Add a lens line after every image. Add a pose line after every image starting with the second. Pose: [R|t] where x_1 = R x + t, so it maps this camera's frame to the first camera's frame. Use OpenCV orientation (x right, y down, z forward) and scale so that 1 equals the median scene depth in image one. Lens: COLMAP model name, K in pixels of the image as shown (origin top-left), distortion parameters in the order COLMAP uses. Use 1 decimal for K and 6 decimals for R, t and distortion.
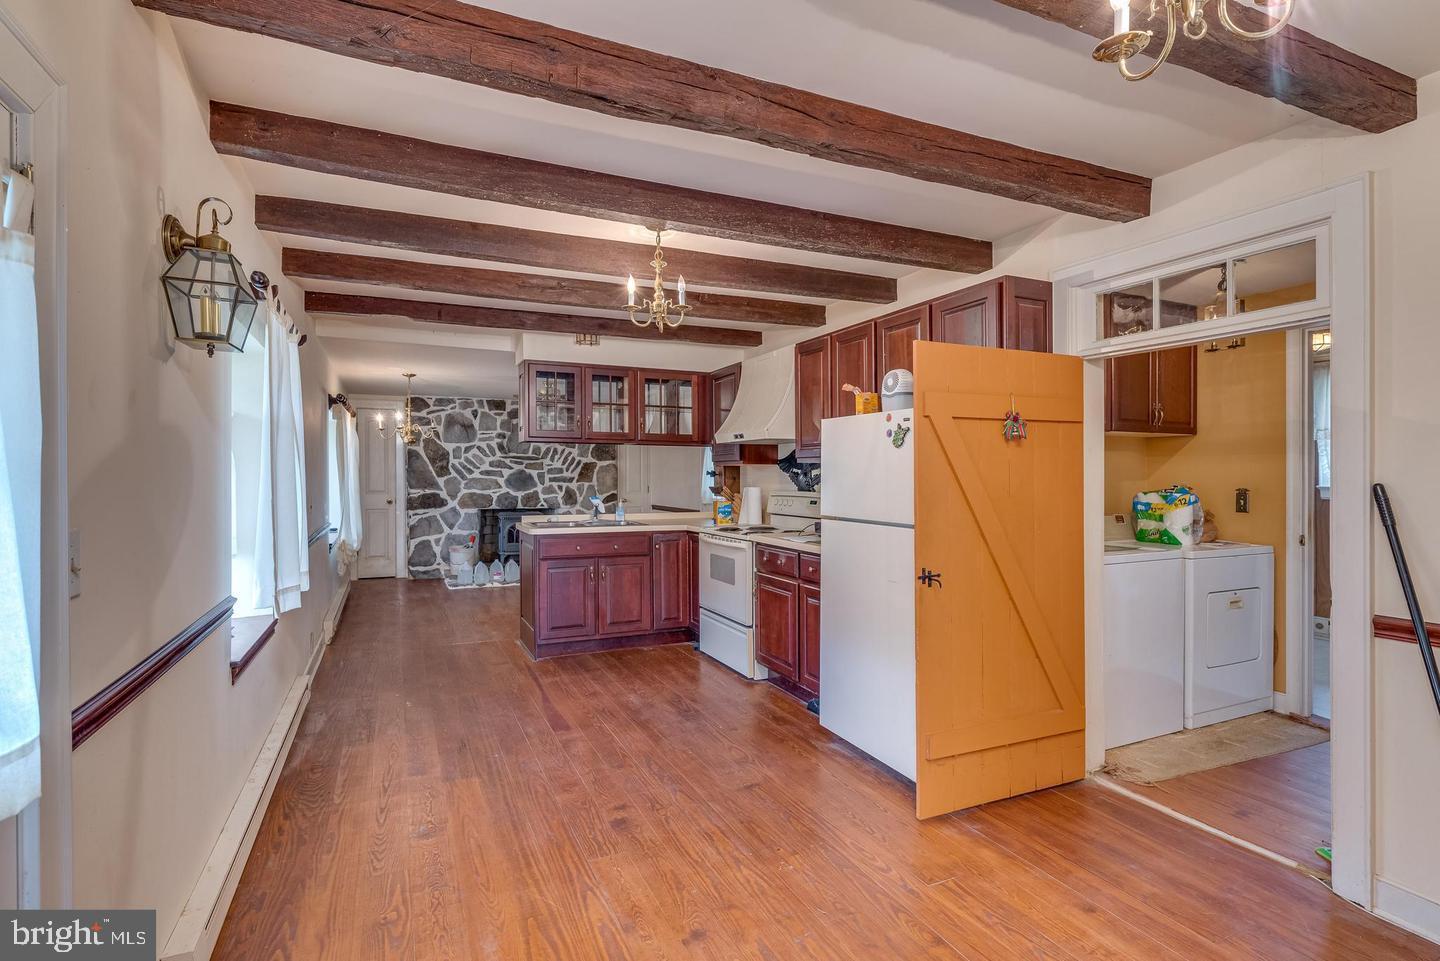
lens RADIAL K [[701.8, 0, 728.7], [0, 701.8, 482.0], [0, 0, 1]] dist [-0.000647, 0.001009]
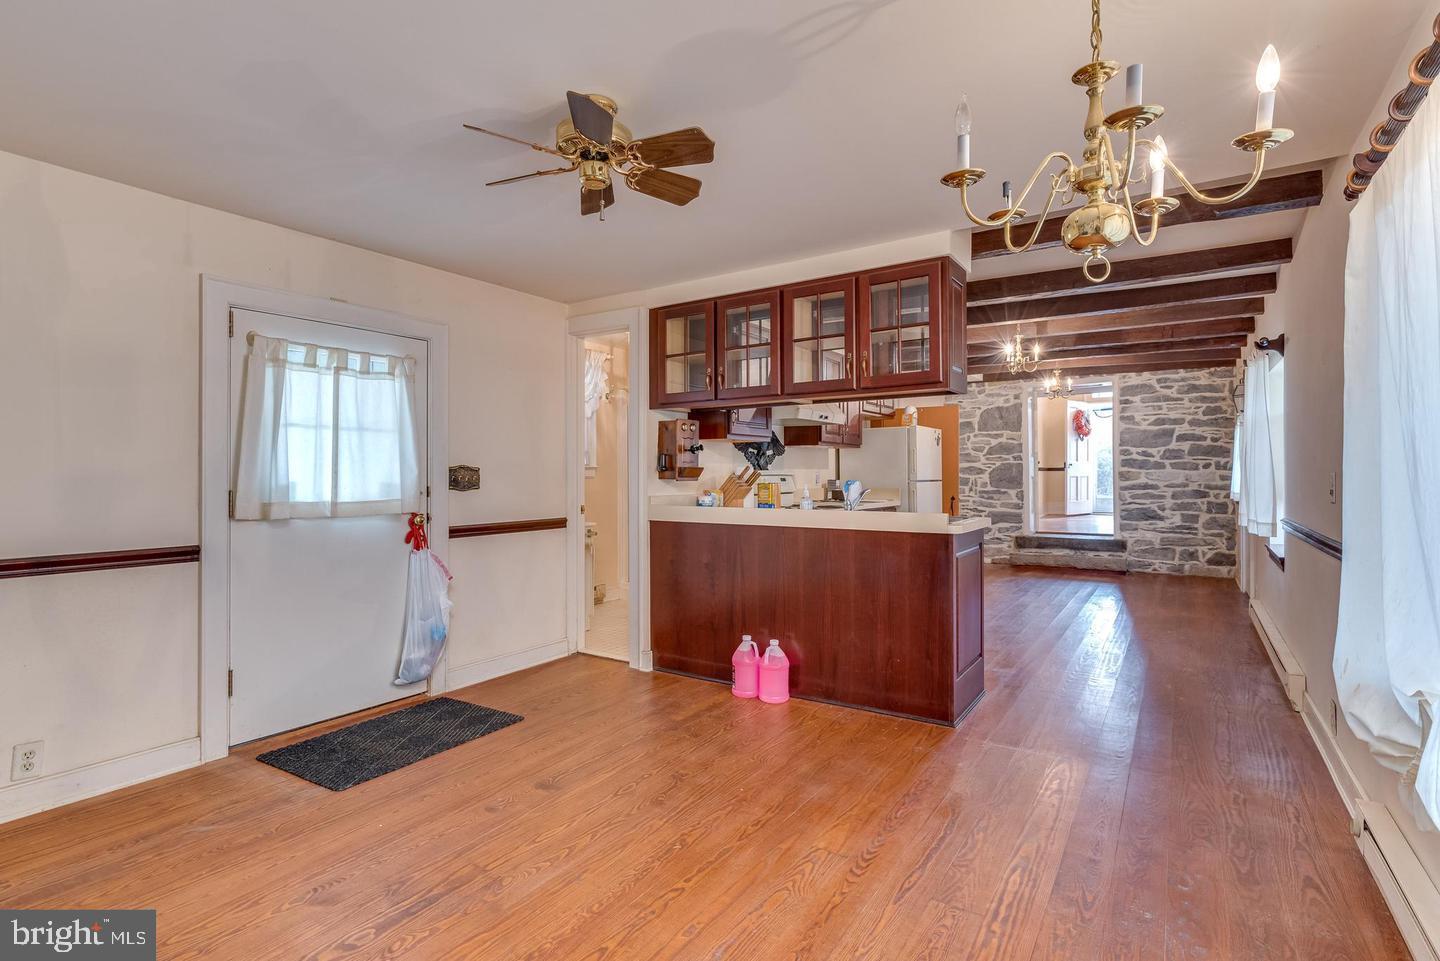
lens RADIAL K [[701.8, 0, 716.1], [0, 701.8, 460.7], [0, 0, 1]] dist [-0.000647, 0.001009]
pose [[-0.513128, 0.013148, 0.858211, -0.444289], [0.008592, 0.999911, -0.010182, 0.004777], [-0.858269, 0.002149, -0.513196, 0.928821]]
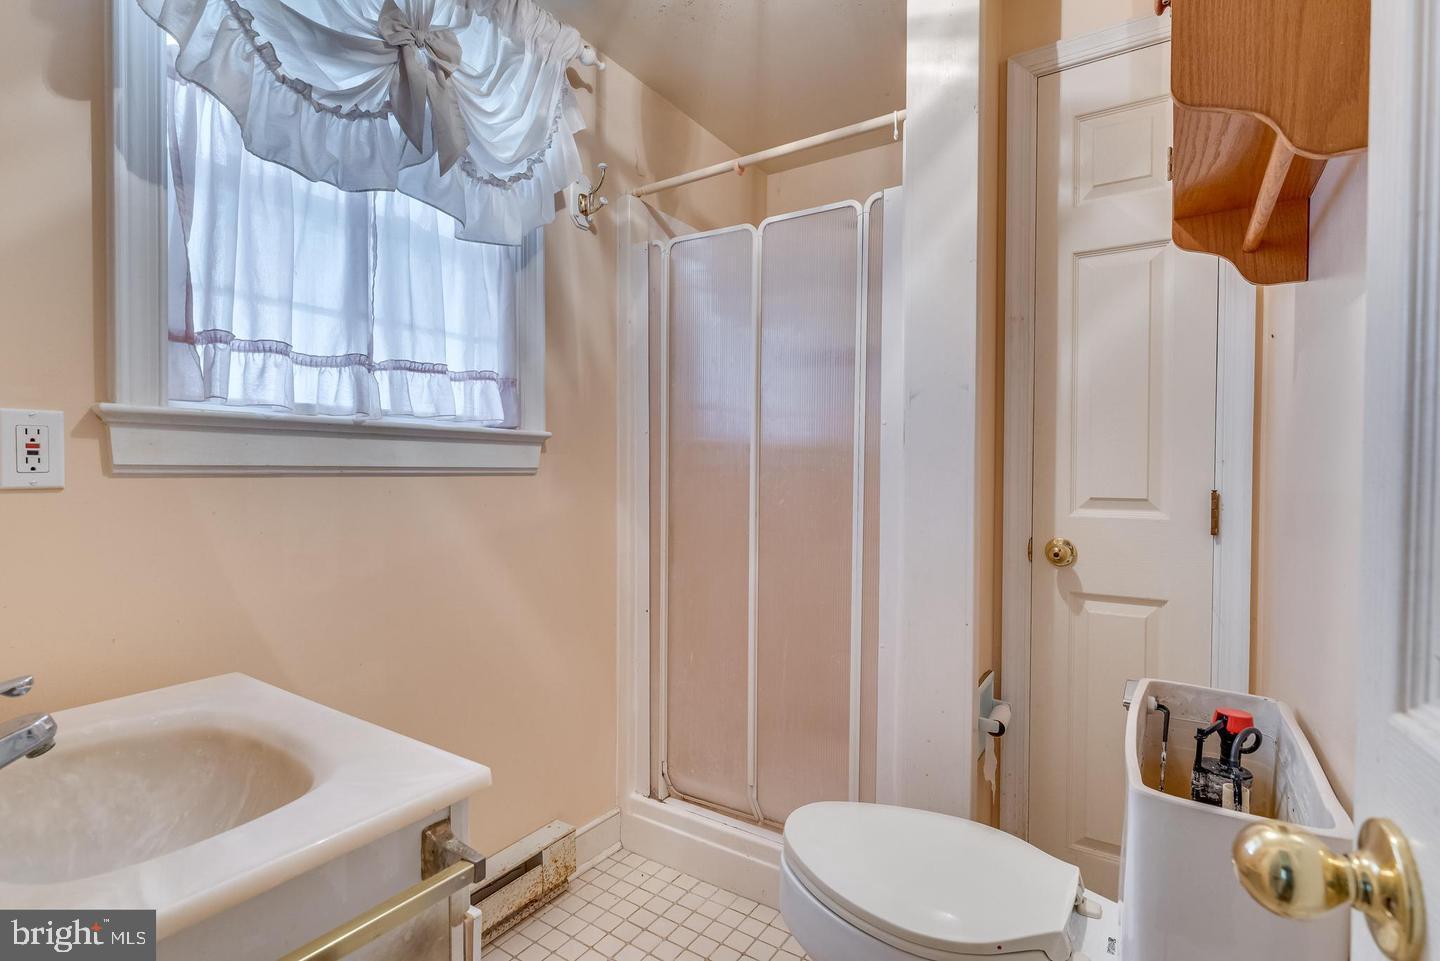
lens RADIAL K [[701.8, 0, 719.9], [0, 701.8, 474.7], [0, 0, 1]] dist [-0.000647, 0.001009]
pose [[-0.518037, -0.009981, 0.855300, 0.029404], [0.005964, 0.999865, 0.015281, 0.011129], [-0.855337, 0.013017, -0.517908, 0.729807]]
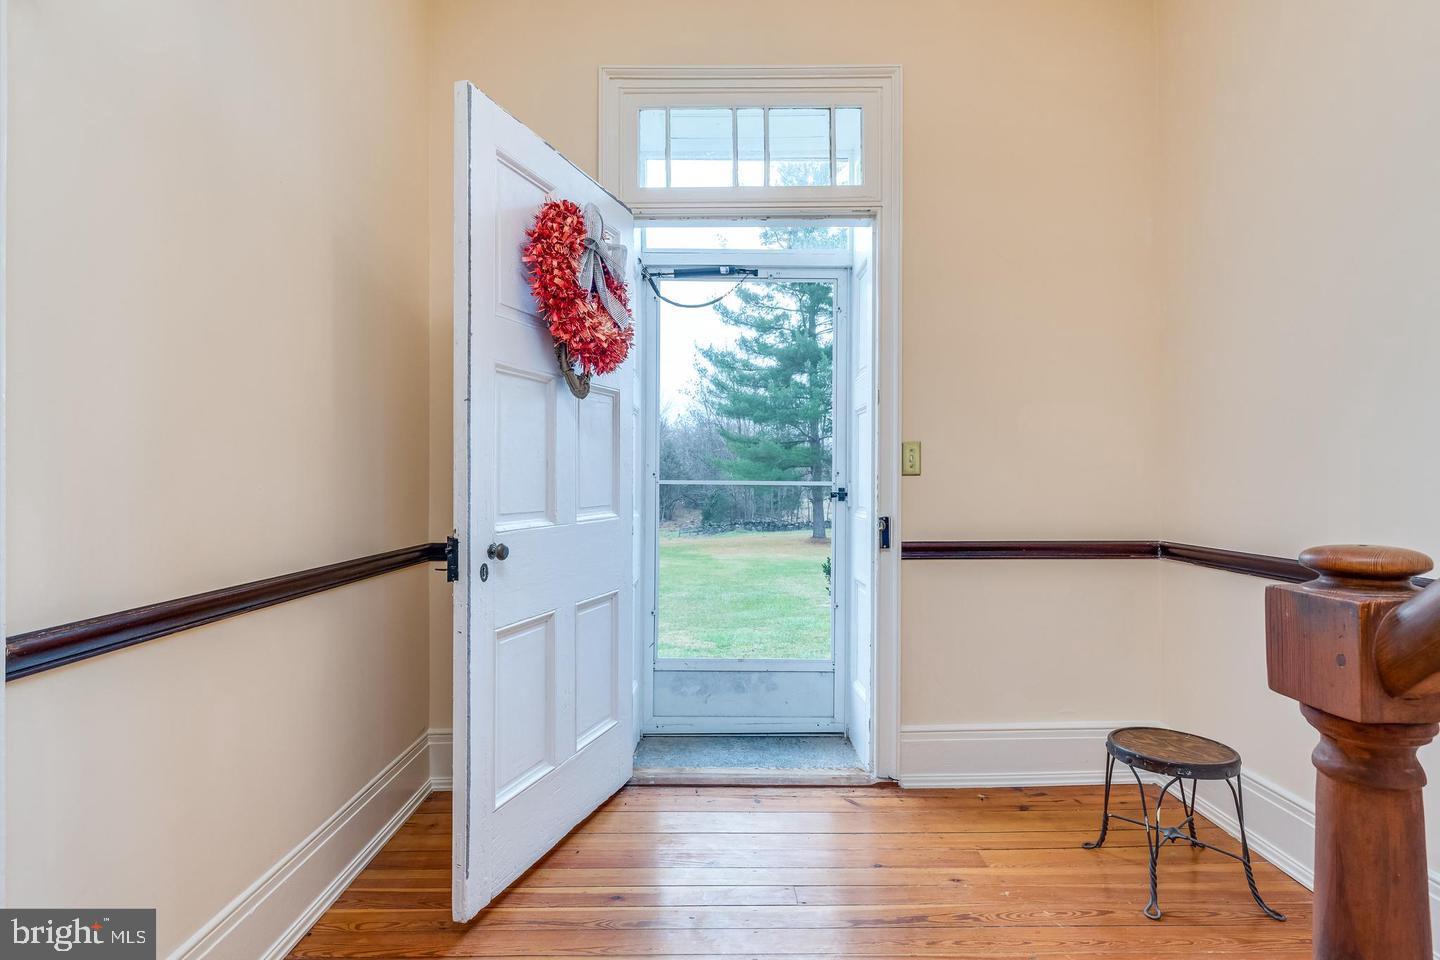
lens RADIAL K [[701.8, 0, 713.8], [0, 701.8, 482.2], [0, 0, 1]] dist [-0.000647, 0.001009]
pose [[-0.900396, 0.005524, 0.435037, 0.305620], [0.007668, 0.999966, 0.003173, -0.016219], [-0.435004, 0.006192, -0.900407, -0.334851]]
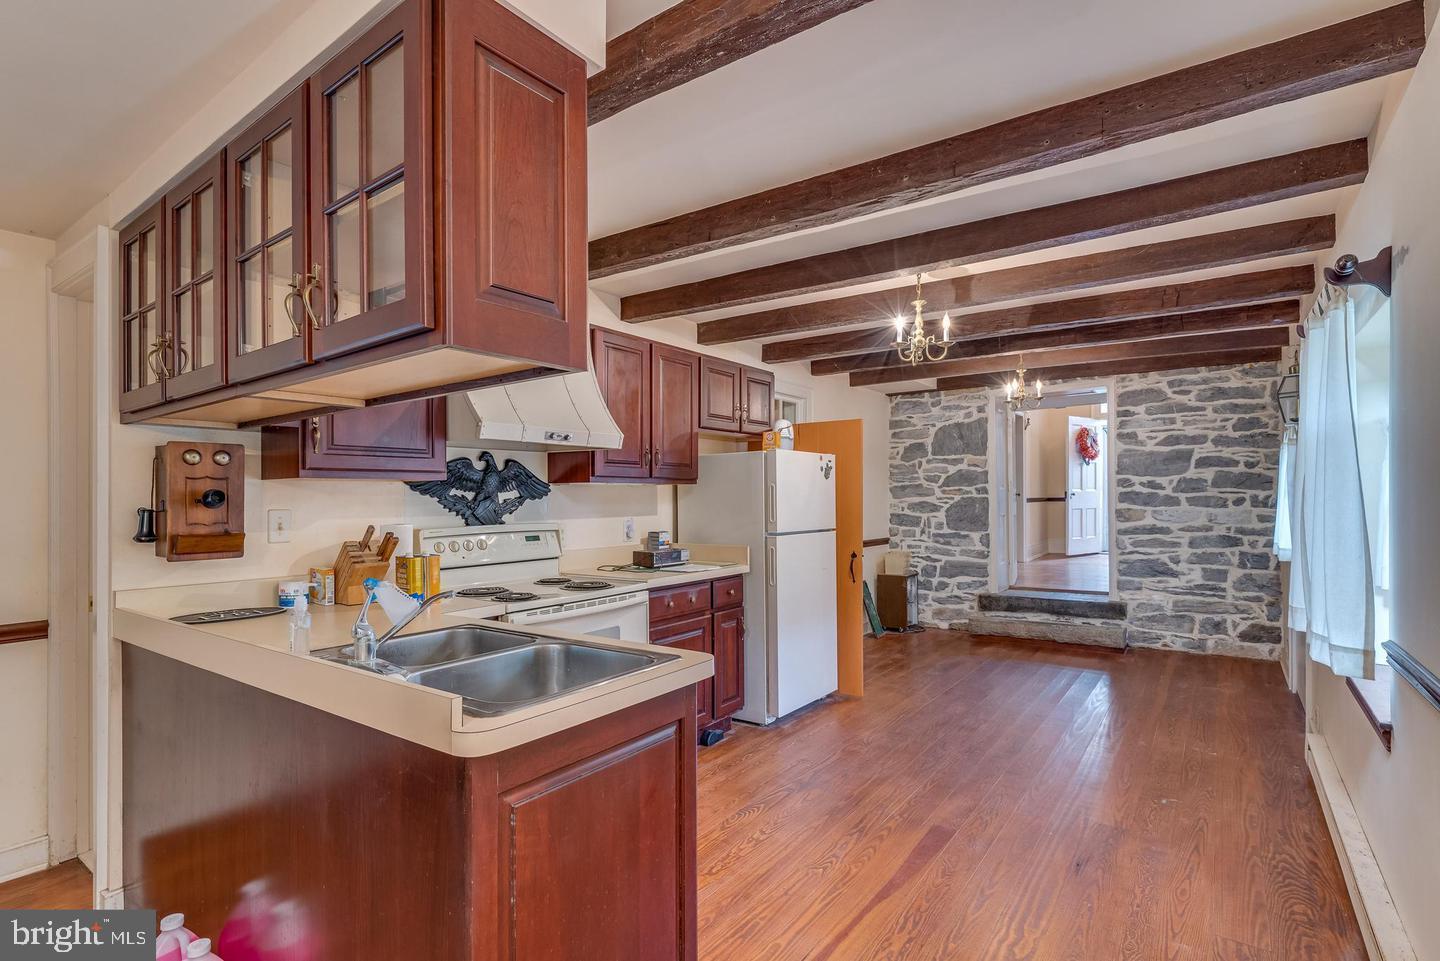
lens RADIAL K [[701.8, 0, 713.6], [0, 701.8, 490.7], [0, 0, 1]] dist [-0.000647, 0.001009]
pose [[-0.478406, 0.009839, 0.878084, -0.328986], [0.015377, 0.999878, -0.002826, -0.007921], [-0.878004, 0.012150, -0.478499, 0.656466]]
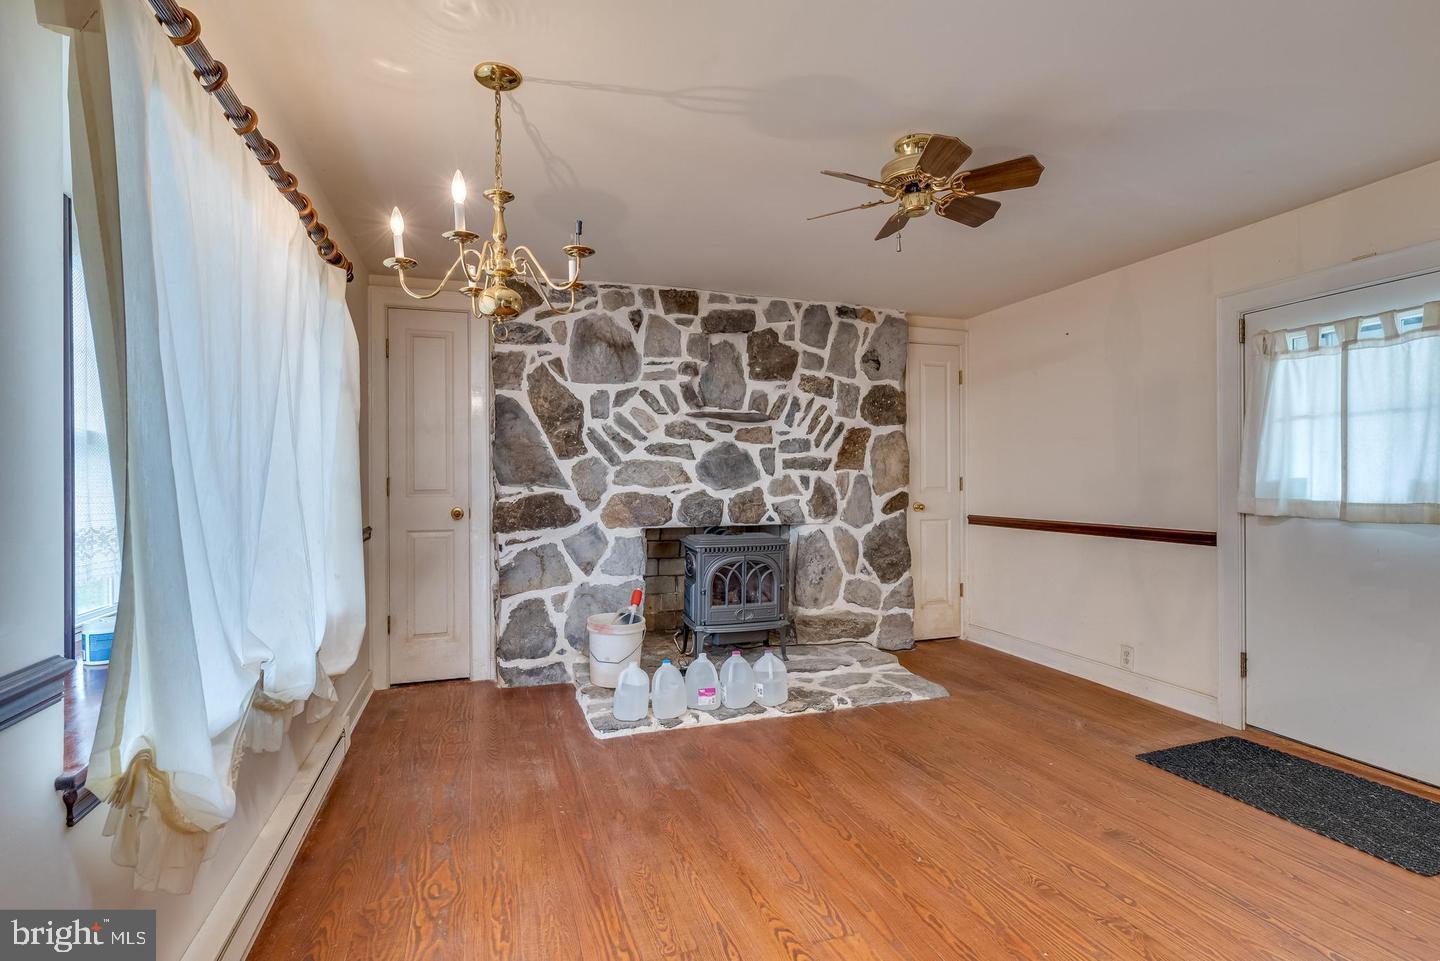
lens RADIAL K [[701.8, 0, 729.9], [0, 701.8, 466.2], [0, 0, 1]] dist [-0.000647, 0.001009]
pose [[0.994569, -0.011828, -0.103404, -0.258447], [0.009230, 0.999631, -0.025564, 0.010508], [0.103668, 0.024471, 0.994311, 0.562445]]
